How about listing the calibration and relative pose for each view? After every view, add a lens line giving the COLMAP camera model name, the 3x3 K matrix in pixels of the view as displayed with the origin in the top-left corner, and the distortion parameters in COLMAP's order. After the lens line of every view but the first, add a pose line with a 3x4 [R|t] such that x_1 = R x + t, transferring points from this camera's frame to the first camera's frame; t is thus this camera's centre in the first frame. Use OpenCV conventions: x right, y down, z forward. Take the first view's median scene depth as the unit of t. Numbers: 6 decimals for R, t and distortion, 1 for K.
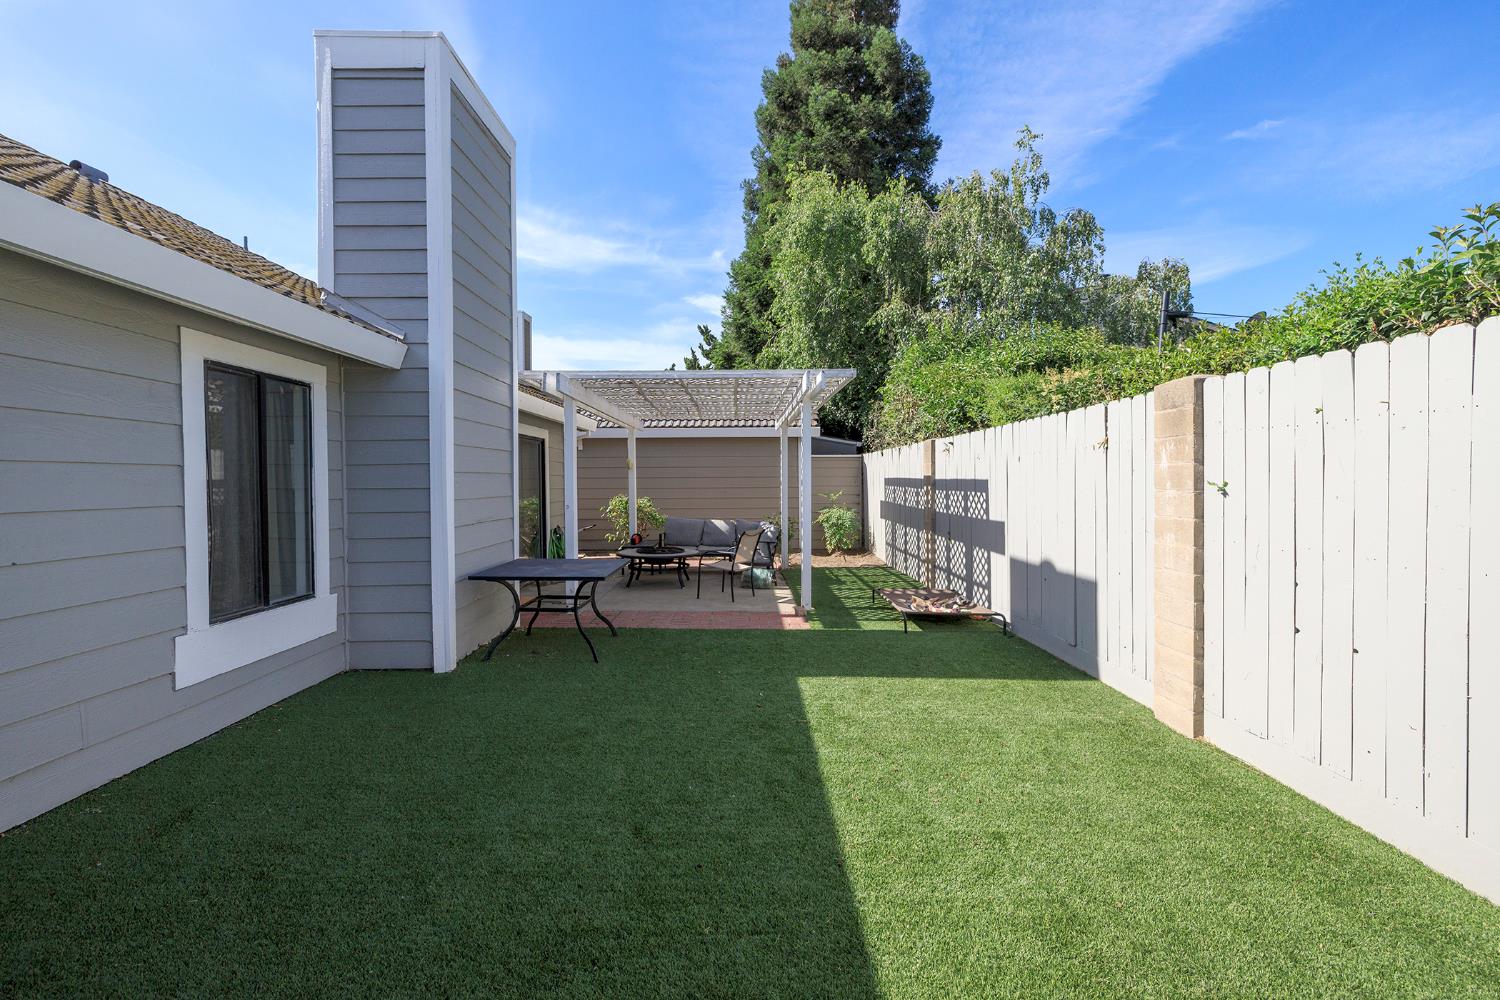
lens RADIAL K [[625.0, 0, 752.3], [0, 625.0, 488.8], [0, 0, 1]] dist [0.002131, -0.000866]
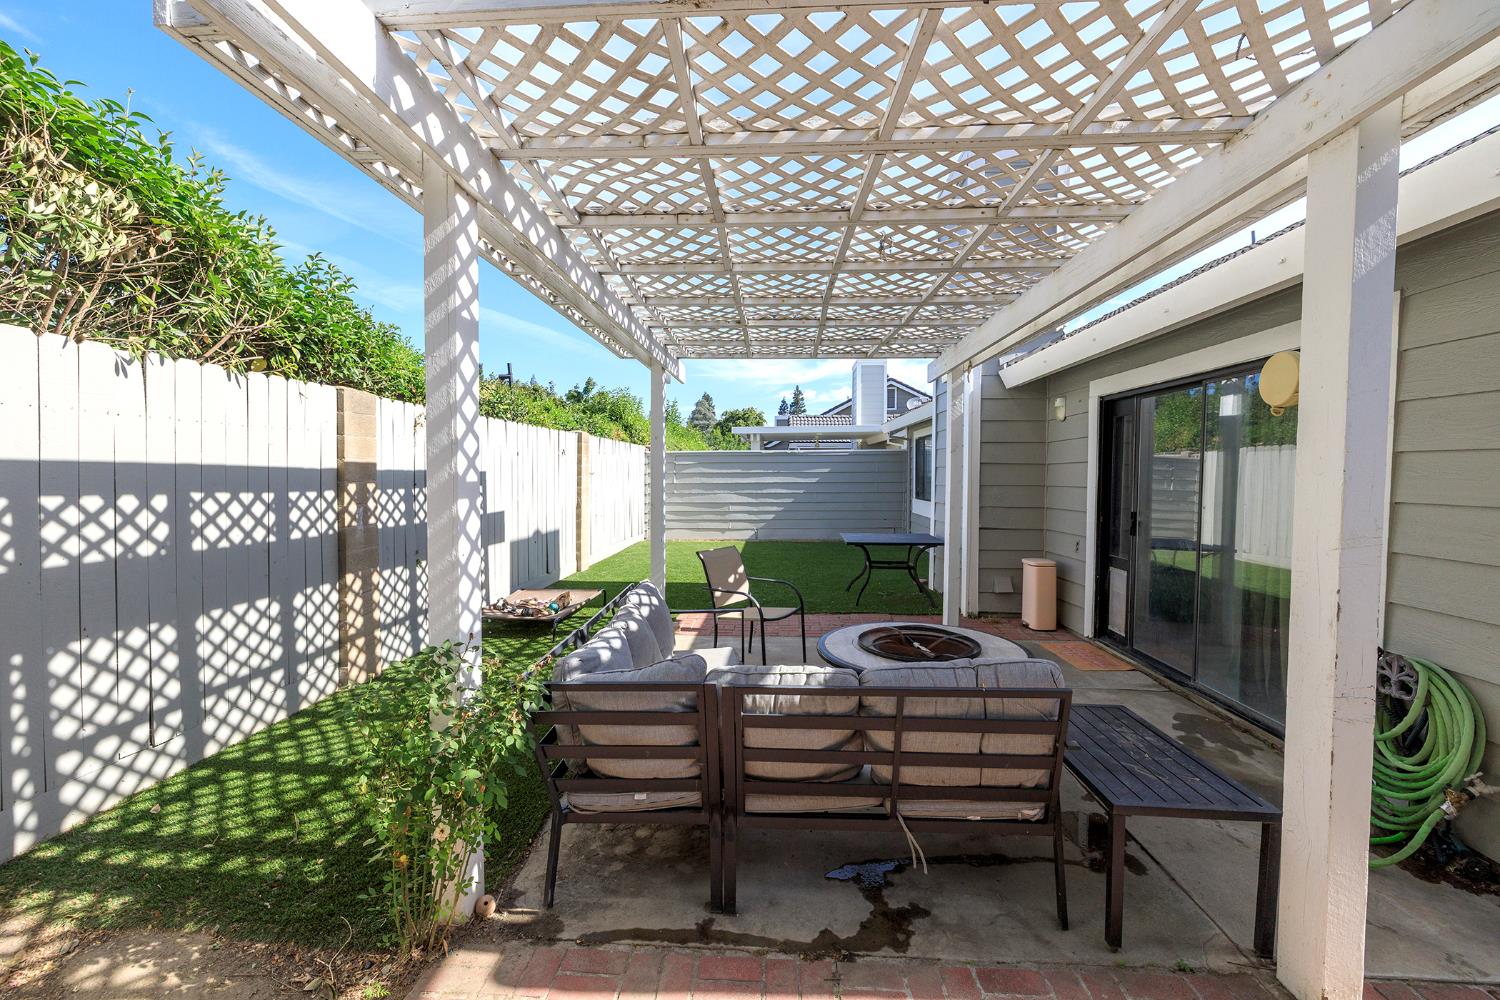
lens RADIAL K [[625.0, 0, 734.1], [0, 625.0, 491.4], [0, 0, 1]] dist [0.002131, -0.000866]
pose [[-0.995415, -0.005626, 0.095490, -0.052124], [-0.001456, 0.999044, 0.043682, -0.015681], [-0.095644, 0.043343, -0.994472, 1.149799]]
